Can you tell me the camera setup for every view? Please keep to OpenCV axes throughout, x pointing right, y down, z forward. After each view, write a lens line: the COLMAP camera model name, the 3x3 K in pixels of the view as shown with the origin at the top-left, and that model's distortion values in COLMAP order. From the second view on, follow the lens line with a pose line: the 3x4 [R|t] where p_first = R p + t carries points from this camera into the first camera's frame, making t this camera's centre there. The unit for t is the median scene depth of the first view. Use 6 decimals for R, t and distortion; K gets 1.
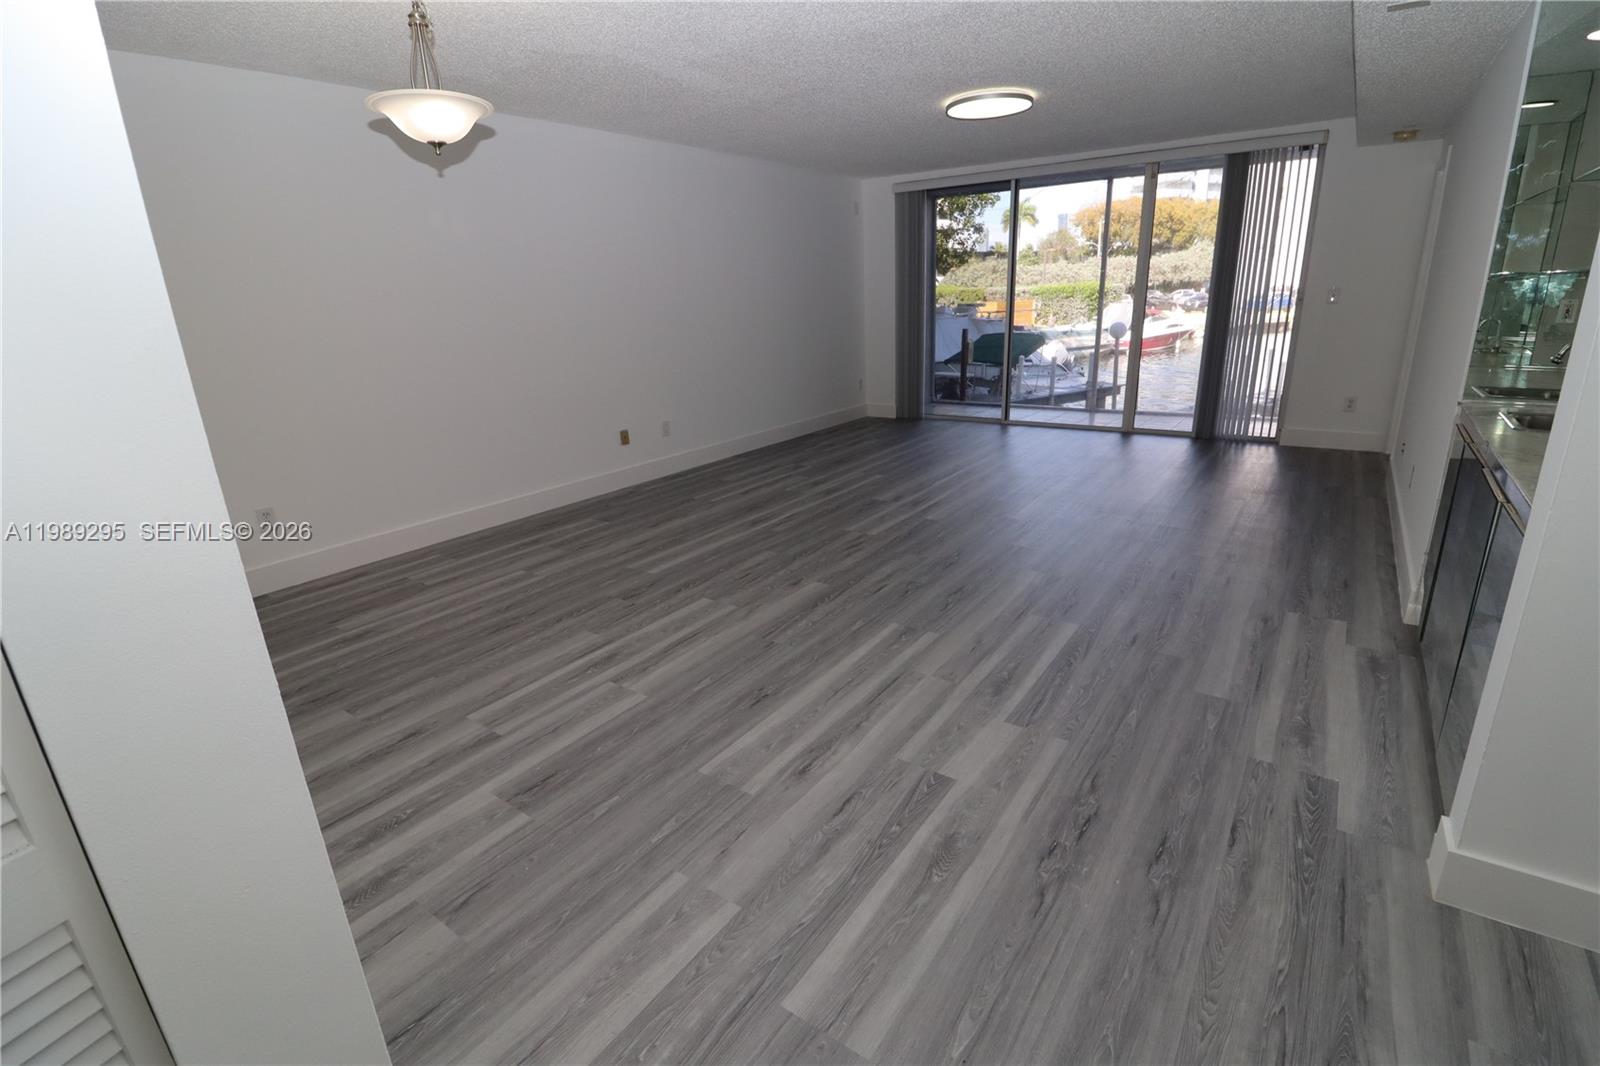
lens RADIAL K [[736.3, 0, 821.3], [0, 736.3, 533.2], [0, 0, 1]] dist [-0.002567, -0.010999]
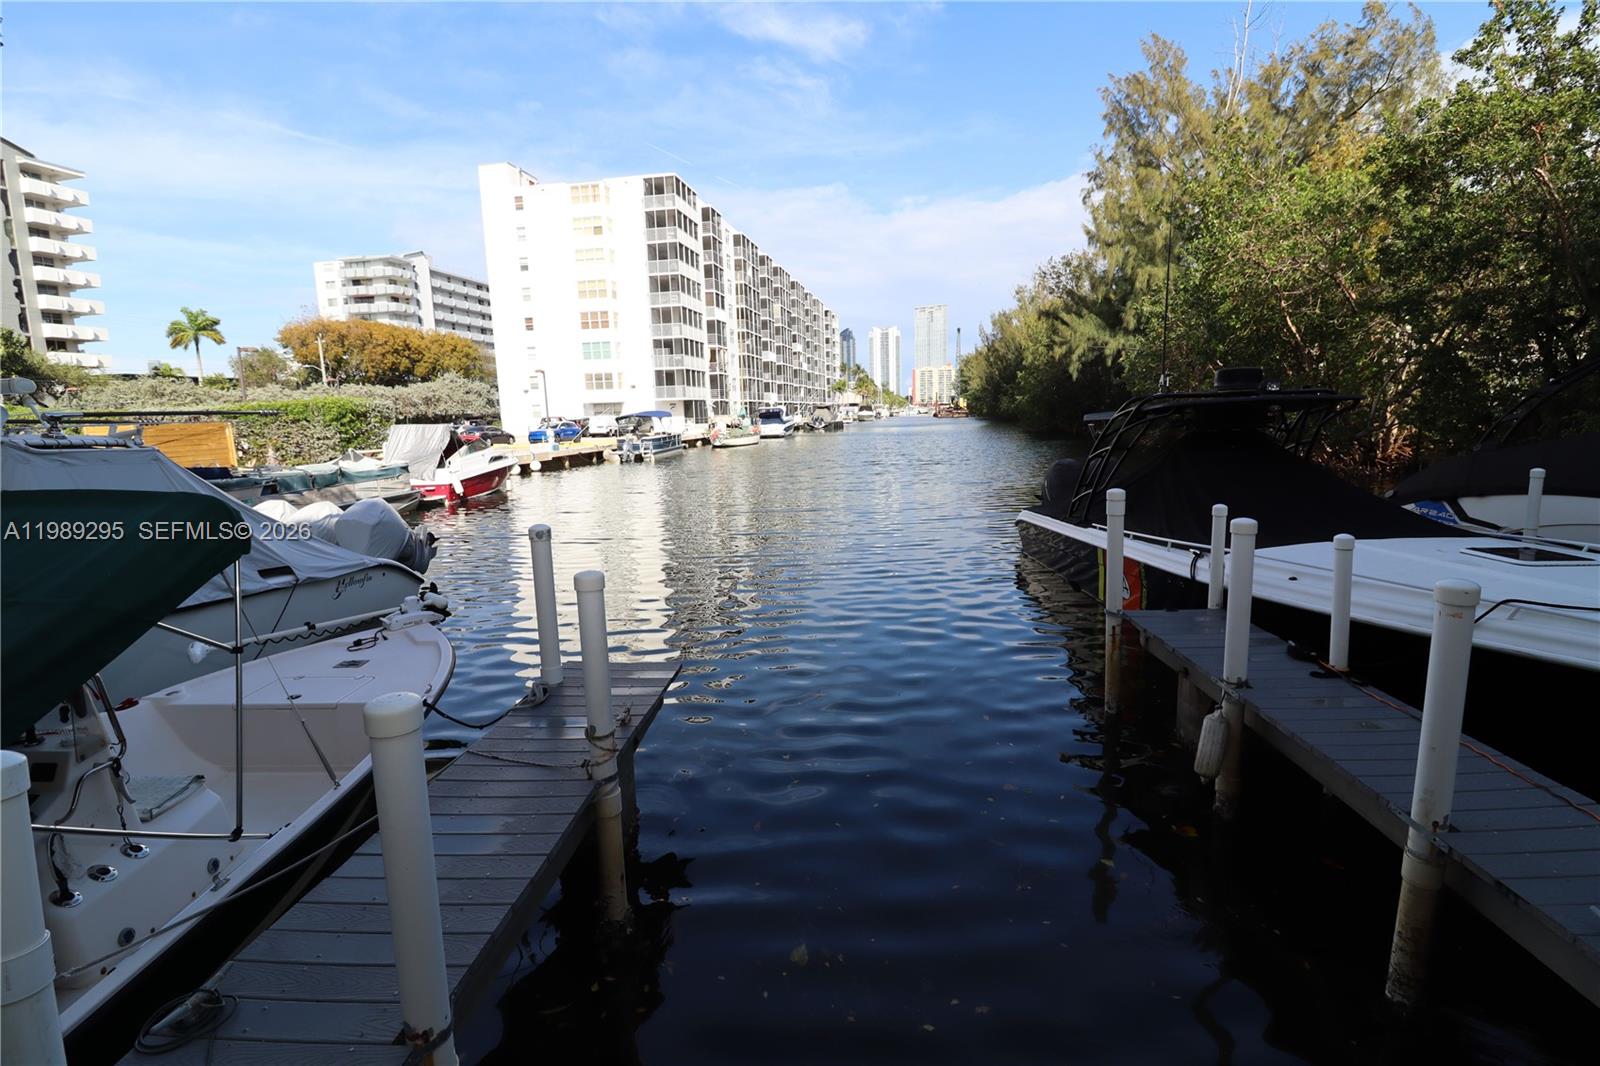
lens RADIAL K [[736.3, 0, 808.3], [0, 736.3, 531.8], [0, 0, 1]] dist [-0.002567, -0.010999]
pose [[0.603056, -0.108923, 0.790228, 1.511245], [0.252400, 0.965792, -0.059495, -1.333367], [-0.756715, 0.235332, 0.609919, 4.907091]]
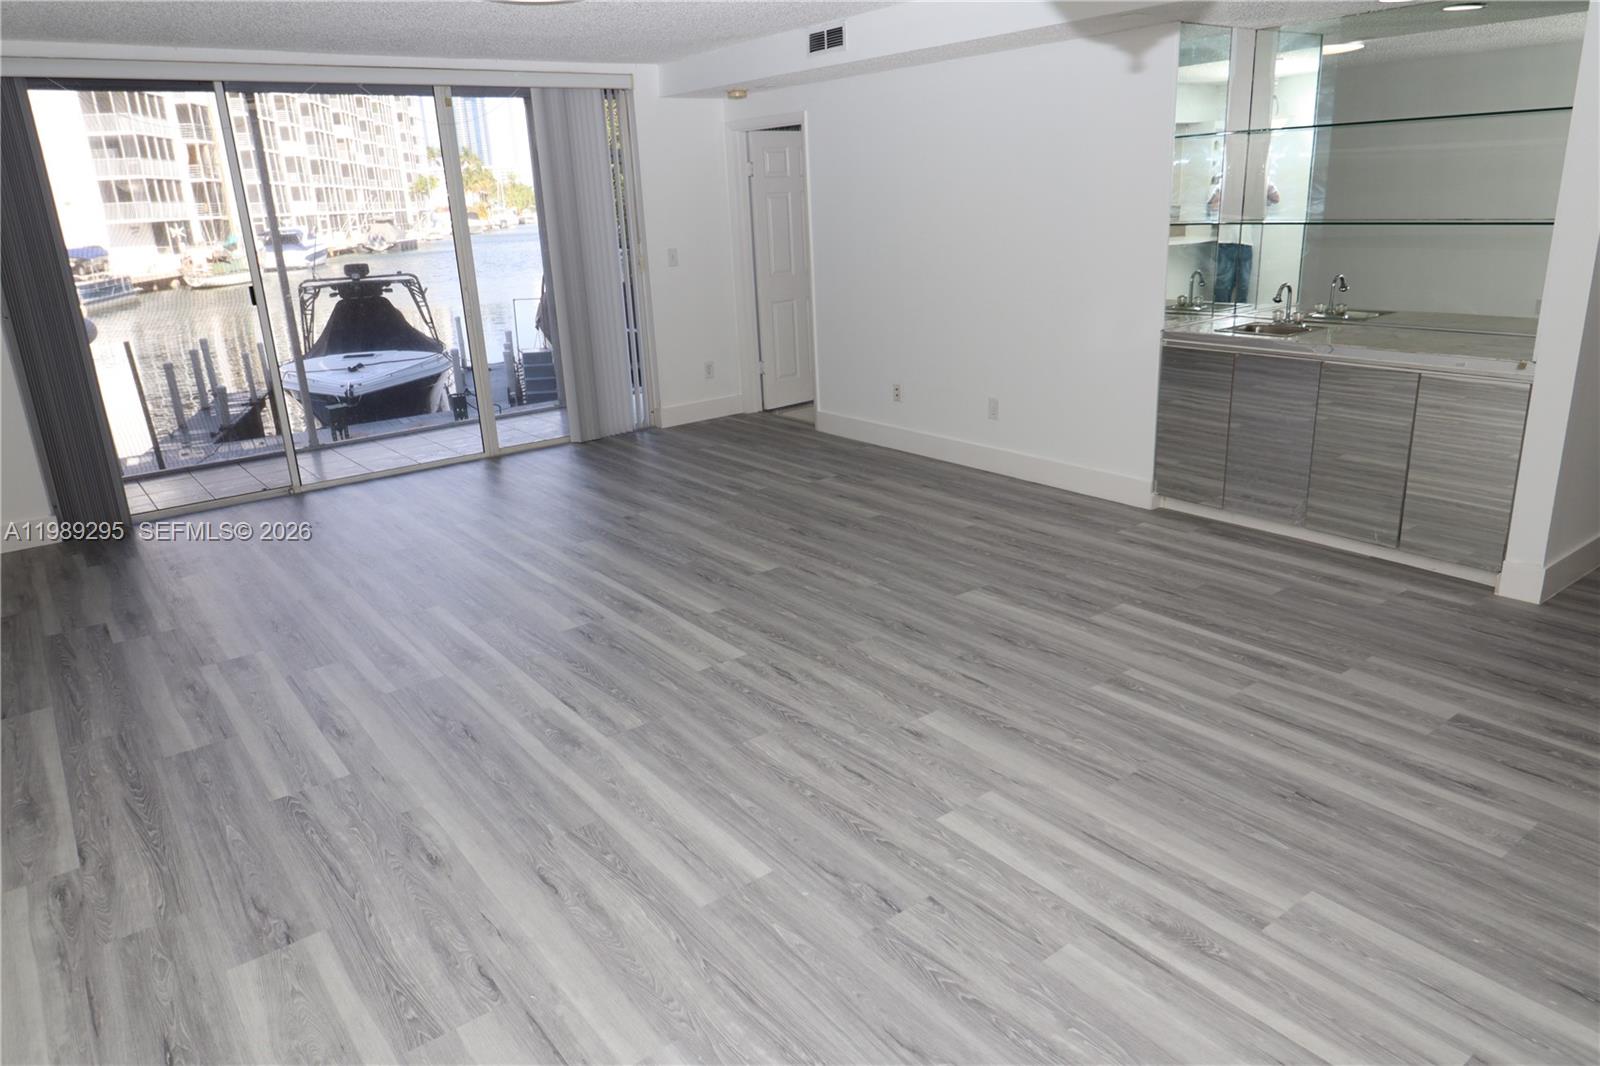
lens RADIAL K [[1044.9, 0, 800.1], [0, 1044.9, 519.5], [0, 0, 1]] dist [0.004726, -0.007439]
pose [[0.313635, -0.260493, 0.913113, -0.859765], [0.325960, 0.932734, 0.154130, -0.280397], [-0.891842, 0.249298, 0.377449, 0.743535]]
